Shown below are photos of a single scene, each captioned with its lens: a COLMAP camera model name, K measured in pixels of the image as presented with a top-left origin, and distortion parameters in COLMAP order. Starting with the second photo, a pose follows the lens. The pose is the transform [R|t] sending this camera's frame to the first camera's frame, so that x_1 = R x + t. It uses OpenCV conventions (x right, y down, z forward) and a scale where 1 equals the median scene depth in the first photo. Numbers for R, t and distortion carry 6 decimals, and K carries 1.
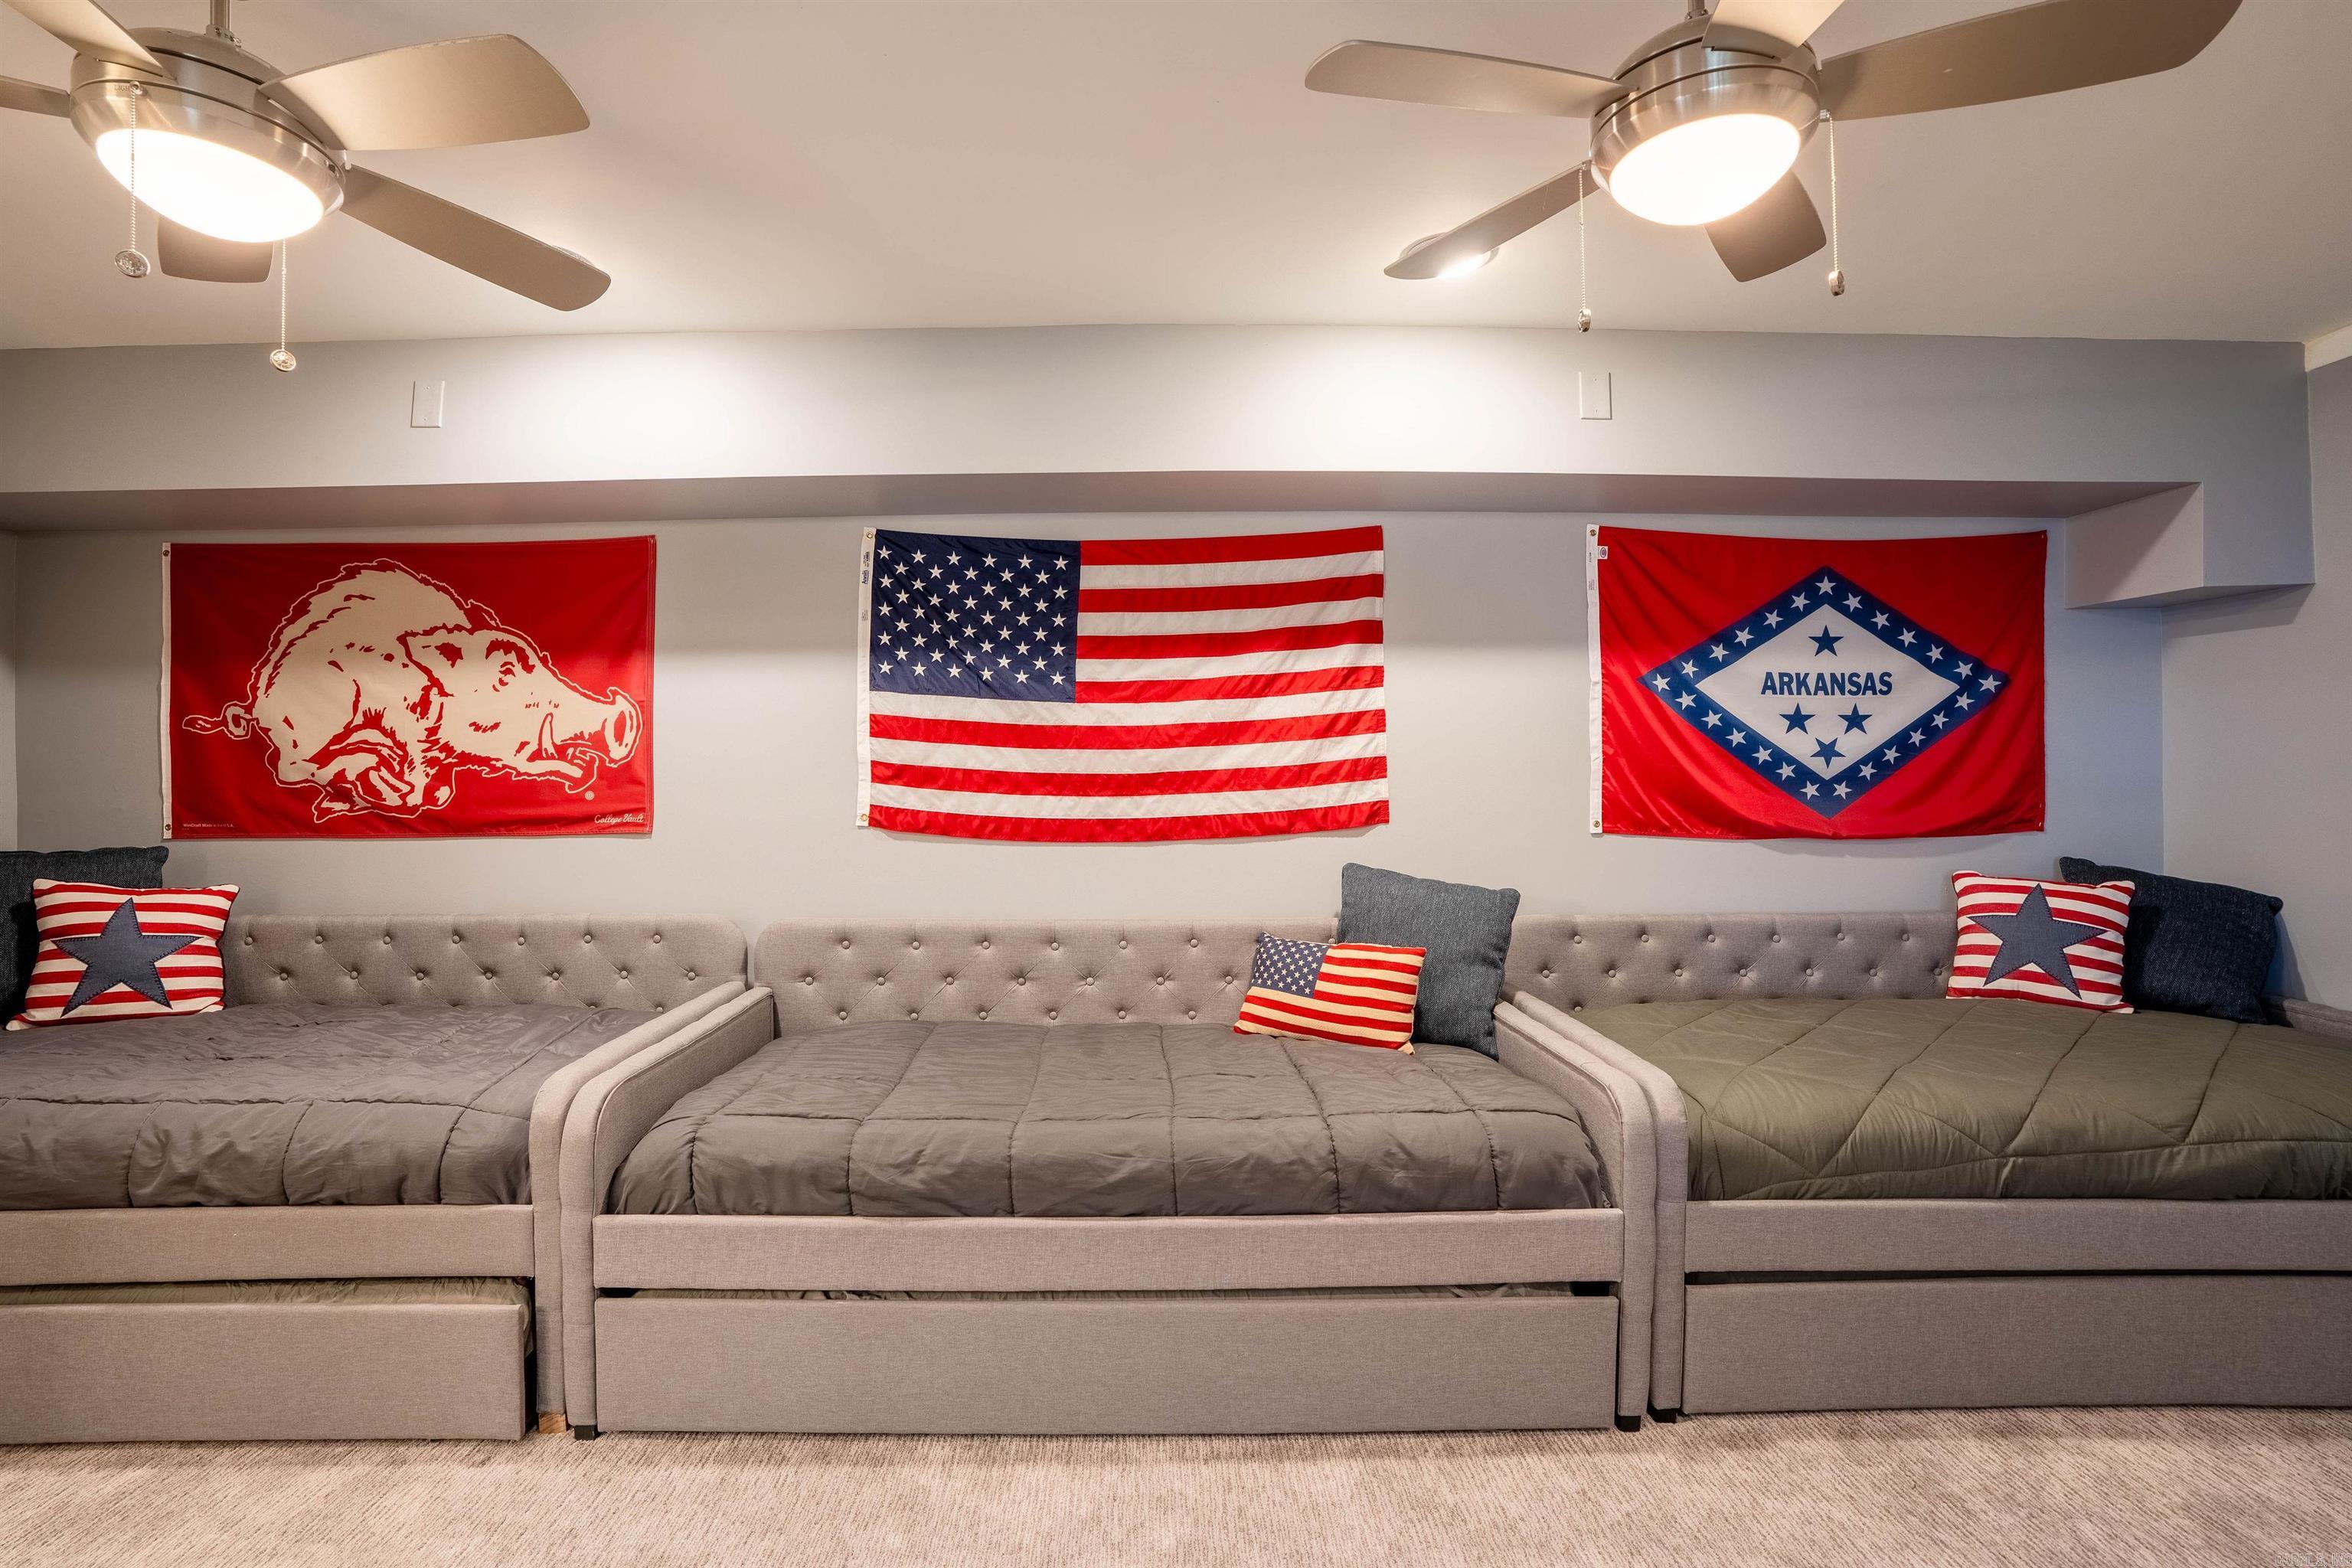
lens RADIAL K [[1055.8, 0, 1172.8], [0, 1055.8, 765.5], [0, 0, 1]] dist [-0.008736, 0.001144]
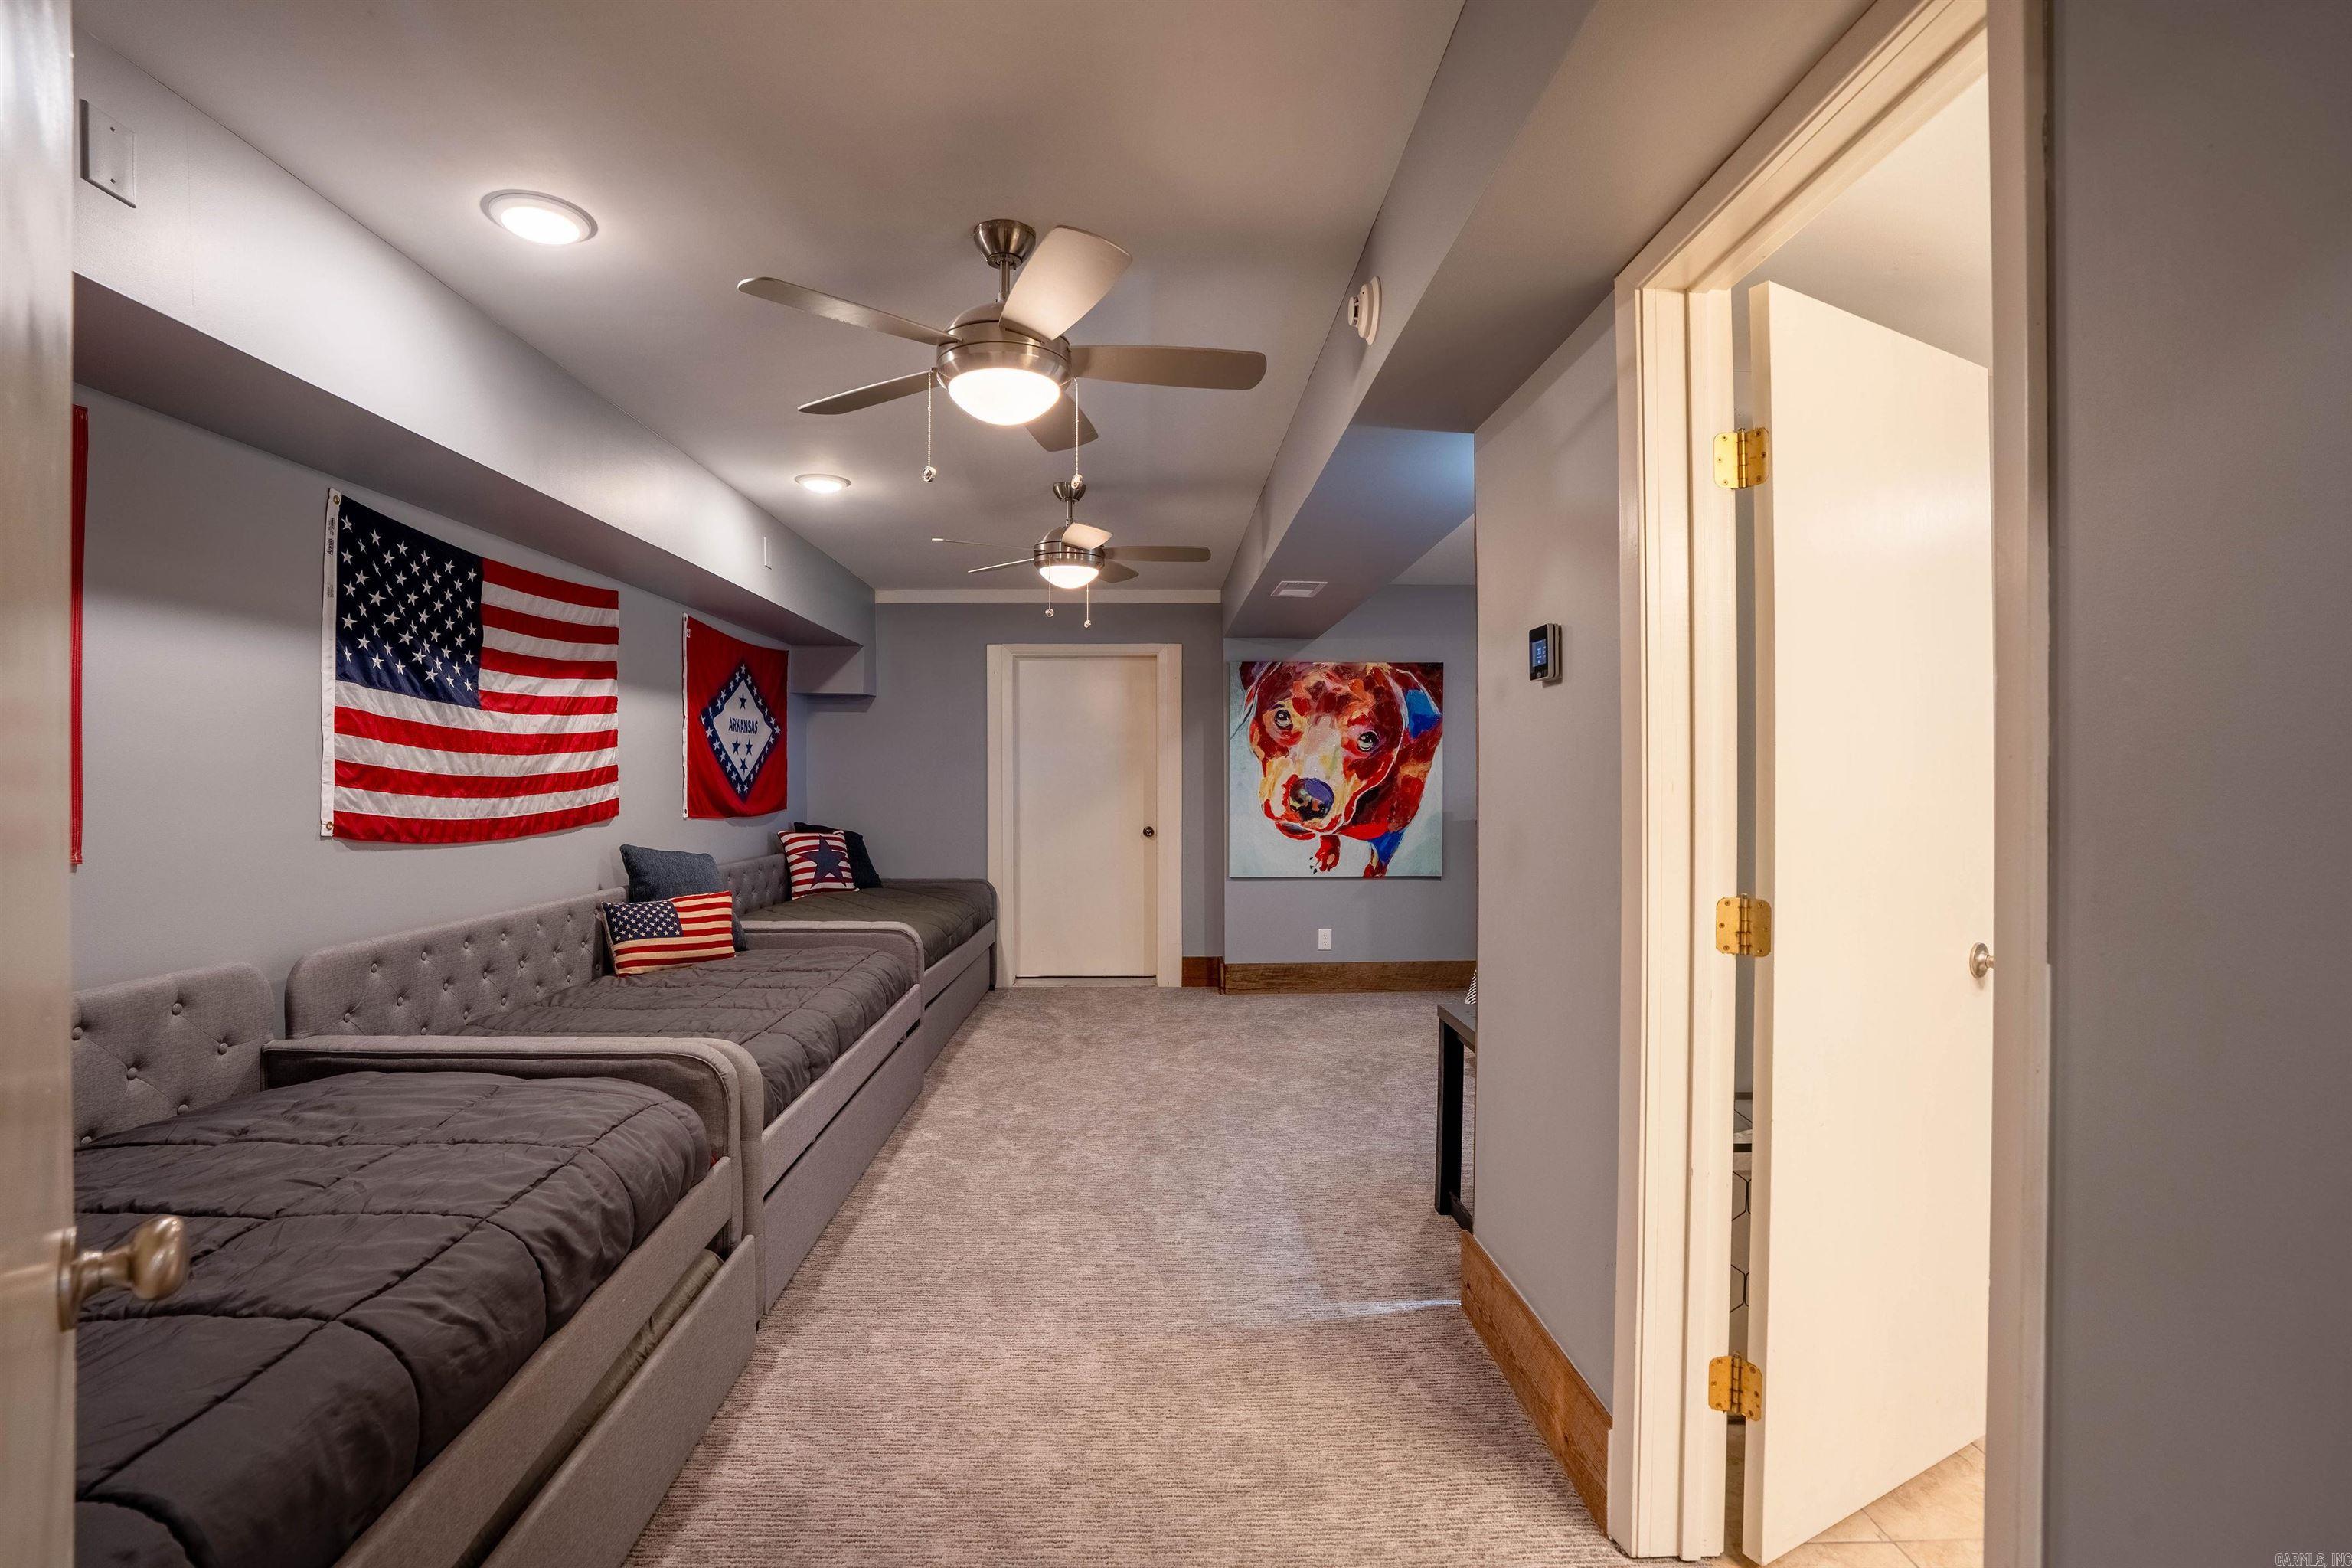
lens RADIAL K [[1055.8, 0, 1176.7], [0, 1055.8, 783.3], [0, 0, 1]] dist [-0.008736, 0.001144]
pose [[-0.009850, 0.001721, 0.999950, -1.156173], [-0.010517, 0.999943, -0.001825, 0.008734], [-0.999896, -0.010534, -0.009831, 0.314531]]
